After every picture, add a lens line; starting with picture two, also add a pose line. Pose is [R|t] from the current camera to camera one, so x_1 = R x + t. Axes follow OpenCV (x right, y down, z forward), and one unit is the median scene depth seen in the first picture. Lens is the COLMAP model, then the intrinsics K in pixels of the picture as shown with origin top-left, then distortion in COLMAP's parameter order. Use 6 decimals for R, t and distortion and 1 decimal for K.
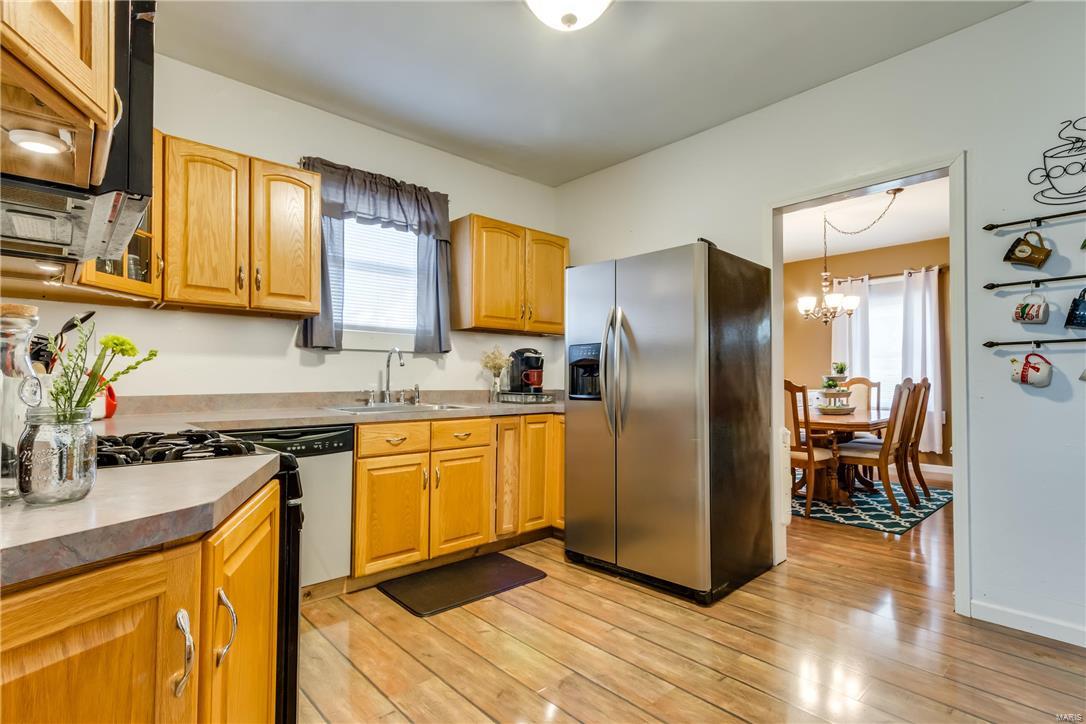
lens RADIAL K [[512.7, 0, 539.1], [0, 512.7, 370.8], [0, 0, 1]] dist [-0.005528, 0.000214]
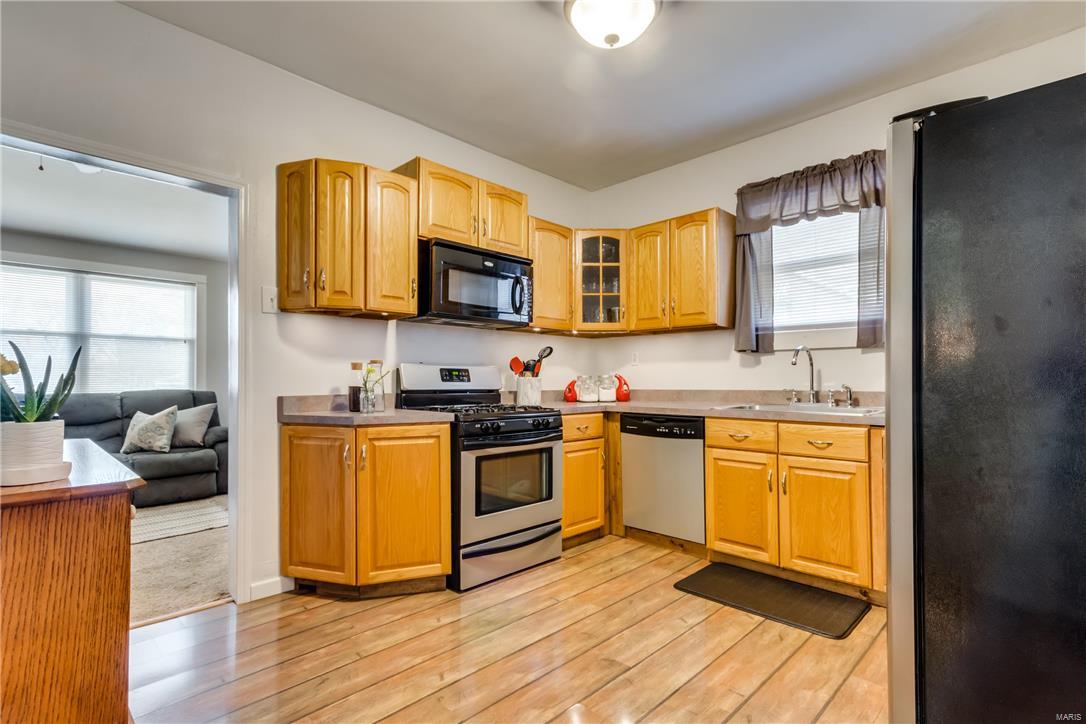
lens RADIAL K [[512.7, 0, 549.5], [0, 512.7, 368.5], [0, 0, 1]] dist [-0.005528, 0.000214]
pose [[0.070086, -0.022411, -0.997289, 0.745735], [0.020013, 0.999578, -0.021056, 0.009811], [0.997340, -0.018483, 0.070505, 0.534033]]
